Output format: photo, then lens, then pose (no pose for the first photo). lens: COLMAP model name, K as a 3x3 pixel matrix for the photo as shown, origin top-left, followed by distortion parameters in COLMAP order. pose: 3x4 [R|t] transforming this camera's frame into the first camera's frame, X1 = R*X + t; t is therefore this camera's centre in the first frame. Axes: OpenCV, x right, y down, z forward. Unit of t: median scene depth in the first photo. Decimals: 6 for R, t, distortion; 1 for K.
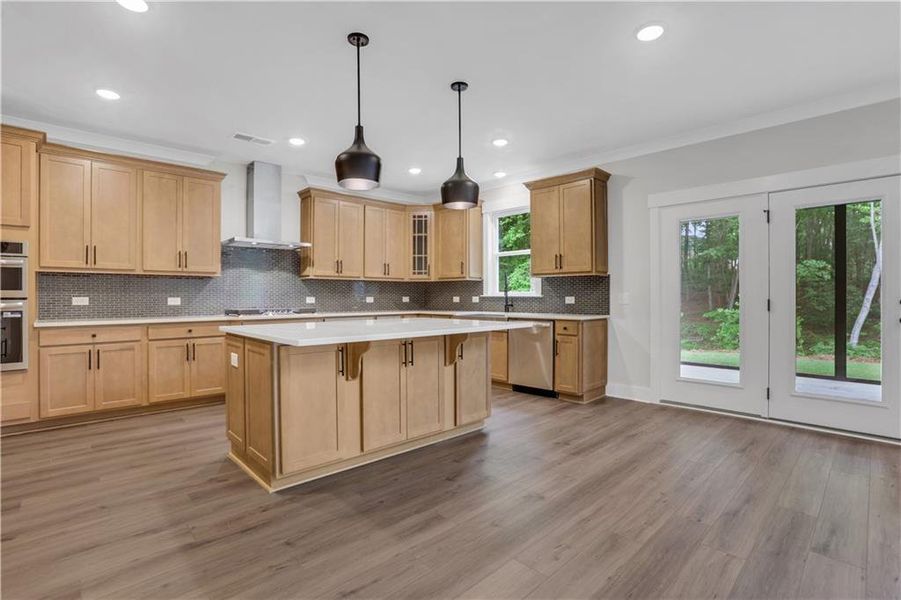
lens RADIAL K [[428.5, 0, 447.8], [0, 428.5, 296.3], [0, 0, 1]] dist [-0.078107, 0.035975]
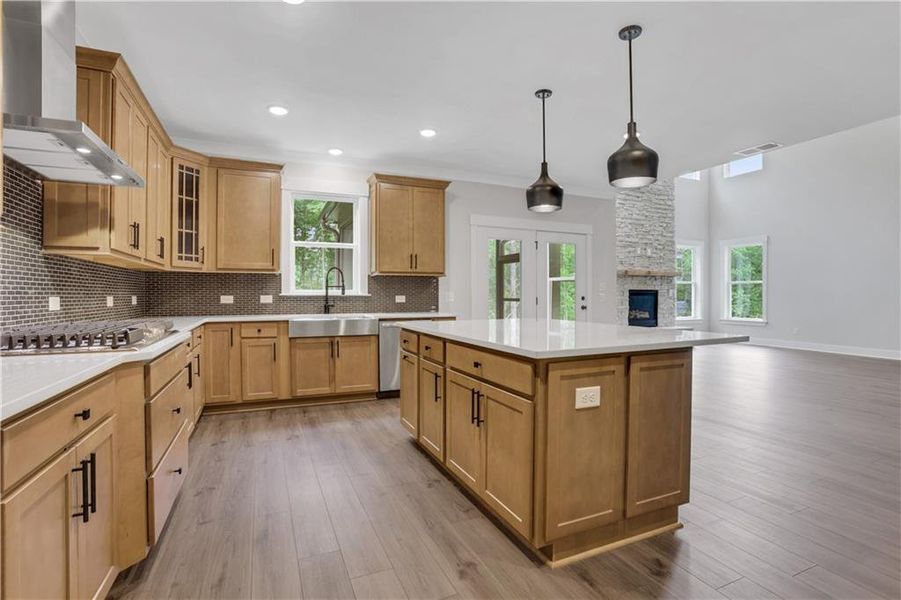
lens RADIAL K [[428.5, 0, 447.8], [0, 428.5, 296.3], [0, 0, 1]] dist [-0.078107, 0.035975]
pose [[0.346934, -0.000433, 0.937890, -0.636630], [0.000077, 1.000000, 0.000433, 0.002045], [-0.937890, -0.000078, 0.346934, 0.529890]]
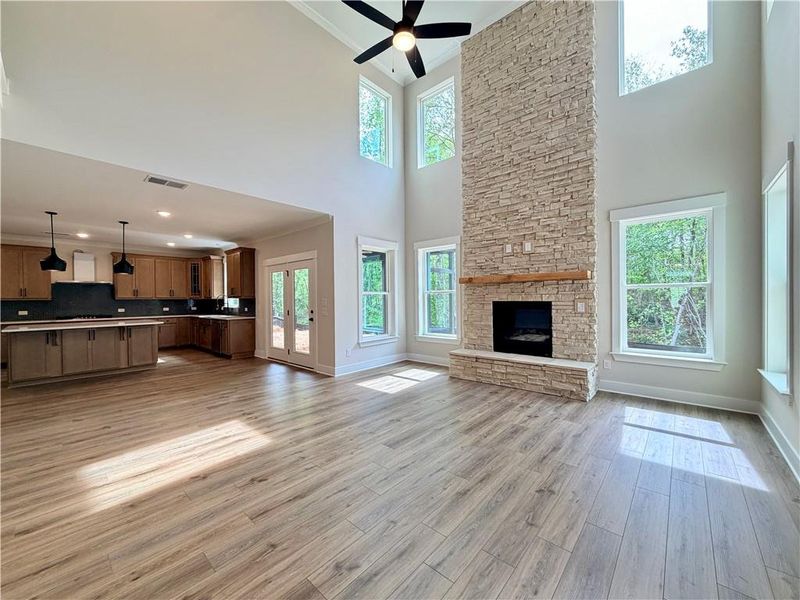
lens RADIAL K [[318.3, 0, 397.2], [0, 318.3, 299.7], [0, 0, 1]] dist [0.001200, 0.000100]
pose [[0.997276, -0.008691, 0.073242, 0.883214], [0.008525, 0.999960, 0.002578, -0.035223], [-0.073262, -0.001947, 0.997311, -0.554955]]
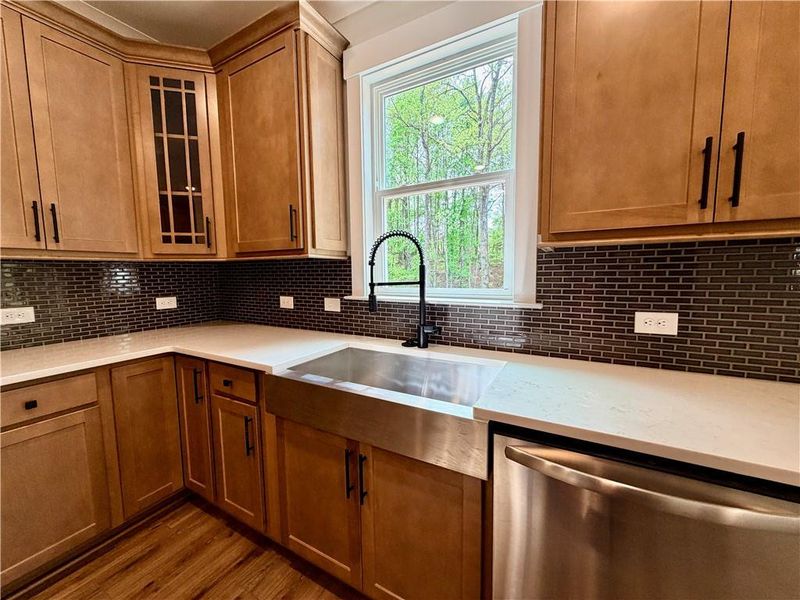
lens RADIAL K [[320.7, 0, 399.2], [0, 320.7, 302.7], [0, 0, 1]] dist [-0.000386, -0.000059]
pose [[0.958307, -0.035479, 0.283531, 0.045770], [0.008693, 0.995422, 0.095179, -0.028936], [-0.285610, -0.088746, 0.954228, 0.827247]]
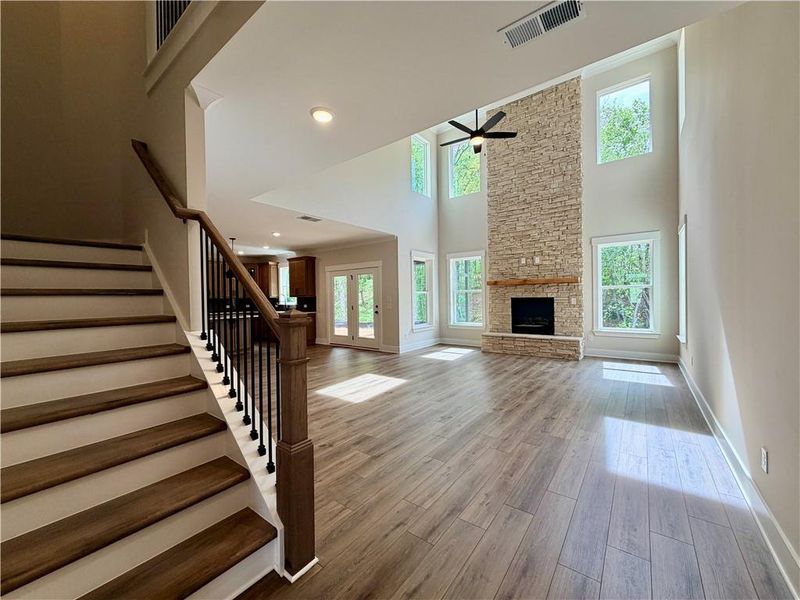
lens RADIAL K [[318.3, 0, 397.2], [0, 318.3, 299.7], [0, 0, 1]] dist [0.001200, 0.000100]
pose [[0.988509, -0.014901, 0.150427, 0.532780], [0.014186, 0.999882, 0.005825, -0.031772], [-0.150496, -0.003624, 0.988604, -0.912453]]
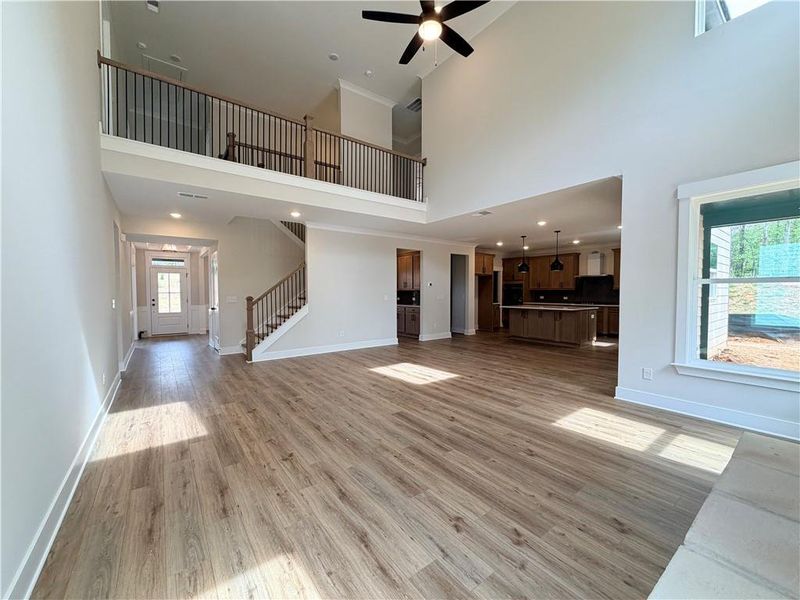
lens RADIAL K [[318.3, 0, 397.2], [0, 318.3, 299.7], [0, 0, 1]] dist [0.001200, 0.000100]
pose [[-0.121931, 0.029195, -0.992109, 1.566517], [0.002218, 0.999573, 0.029142, -0.041116], [0.992536, 0.001352, -0.121944, 0.071638]]
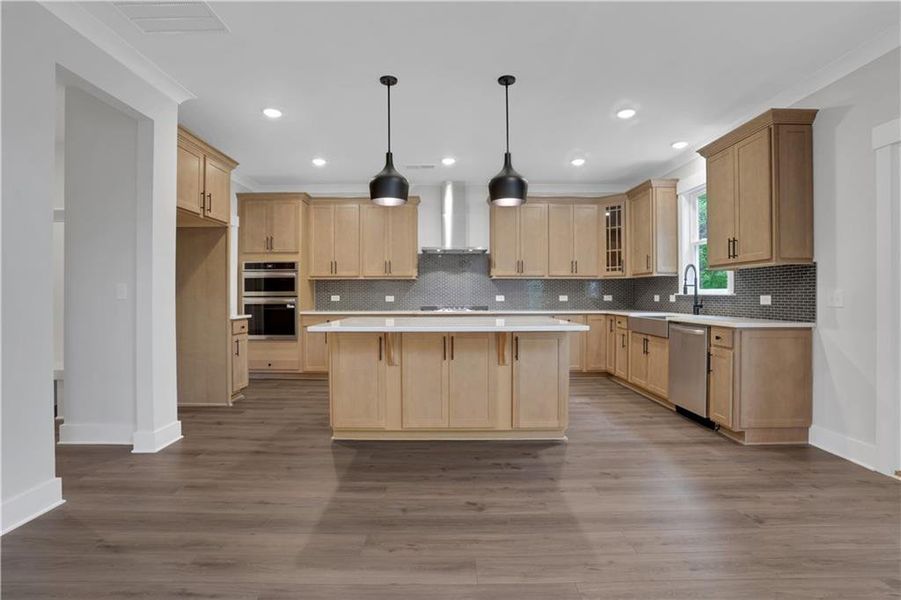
lens RADIAL K [[428.5, 0, 447.8], [0, 428.5, 296.3], [0, 0, 1]] dist [-0.078107, 0.035975]
pose [[0.724432, 0.001884, -0.689344, 0.376439], [0.001349, 0.999990, 0.004151, -0.001159], [0.689345, -0.003938, 0.724422, 0.123219]]
